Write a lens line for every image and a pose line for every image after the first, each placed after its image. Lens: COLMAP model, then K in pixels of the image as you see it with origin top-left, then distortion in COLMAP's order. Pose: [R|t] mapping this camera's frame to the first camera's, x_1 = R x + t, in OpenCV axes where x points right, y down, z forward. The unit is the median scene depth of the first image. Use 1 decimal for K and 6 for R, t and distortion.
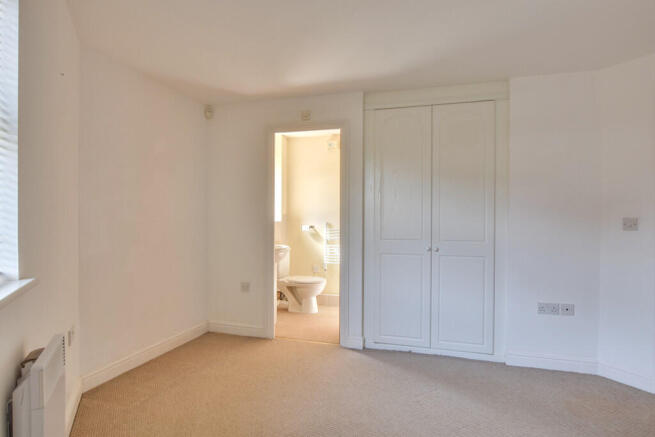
lens RADIAL K [[375.7, 0, 326.4], [0, 375.7, 219.9], [0, 0, 1]] dist [-0.021755, 0.007663]
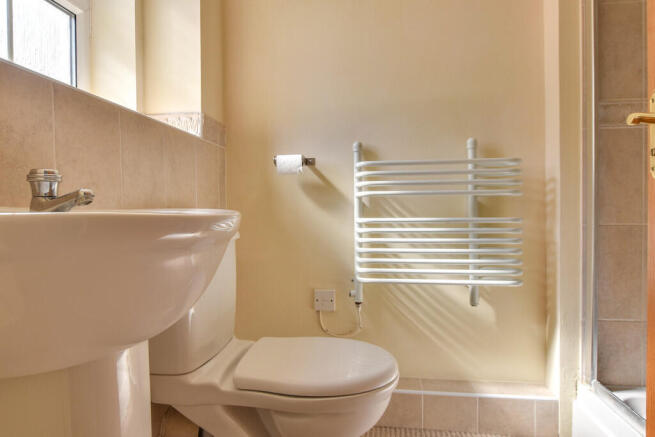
lens RADIAL K [[375.7, 0, 329.5], [0, 375.7, 217.3], [0, 0, 1]] dist [-0.021755, 0.007663]
pose [[0.986548, -0.022031, 0.161979, -0.076824], [0.020455, 0.999726, 0.011391, 0.064122], [-0.162185, -0.007925, 0.986729, 0.750672]]
